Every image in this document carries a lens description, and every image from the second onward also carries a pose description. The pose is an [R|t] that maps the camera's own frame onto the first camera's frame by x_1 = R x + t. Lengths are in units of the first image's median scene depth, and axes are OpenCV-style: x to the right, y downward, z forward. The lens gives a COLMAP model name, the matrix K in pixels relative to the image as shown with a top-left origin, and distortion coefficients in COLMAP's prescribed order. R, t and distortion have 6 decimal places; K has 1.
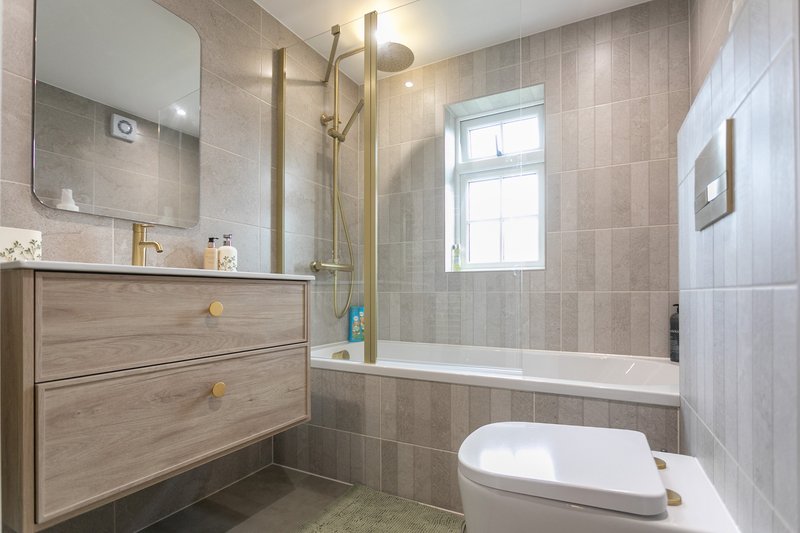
lens RADIAL K [[382.1, 0, 397.6], [0, 382.1, 288.3], [0, 0, 1]] dist [0.003598, 0.000442]
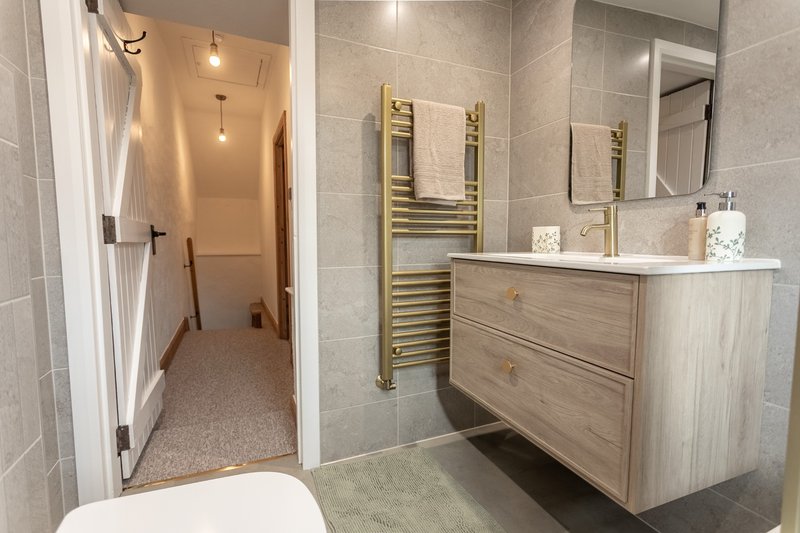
lens RADIAL K [[382.1, 0, 398.0], [0, 382.1, 269.1], [0, 0, 1]] dist [0.003598, 0.000442]
pose [[-0.624236, 0.064246, -0.778589, 0.395229], [0.012328, 0.997299, 0.072410, -0.068284], [0.781138, 0.035602, -0.623342, 0.998323]]
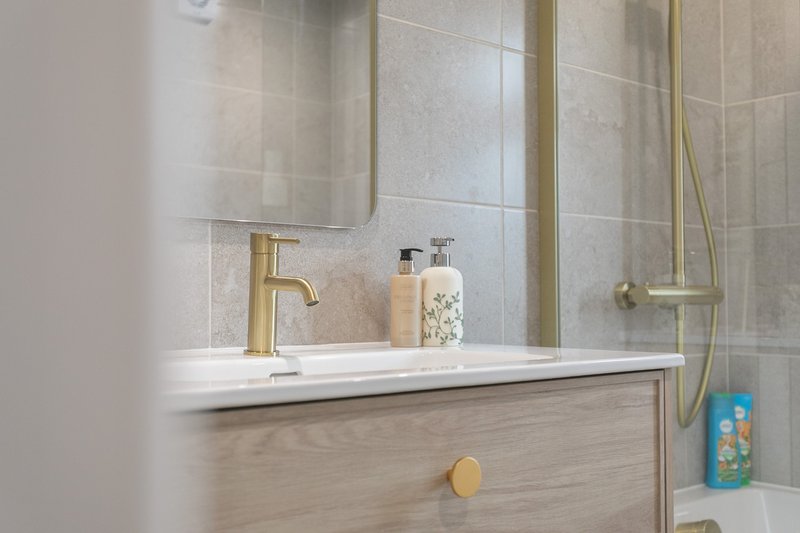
lens RADIAL K [[867.1, 0, 408.3], [0, 867.1, 269.3], [0, 0, 1]] dist [-0.001772, 0.000000]
pose [[0.938775, -0.011191, -0.344349, -0.168019], [0.003148, 0.999709, -0.023908, -0.087537], [0.344516, 0.021360, 0.938537, 0.141259]]
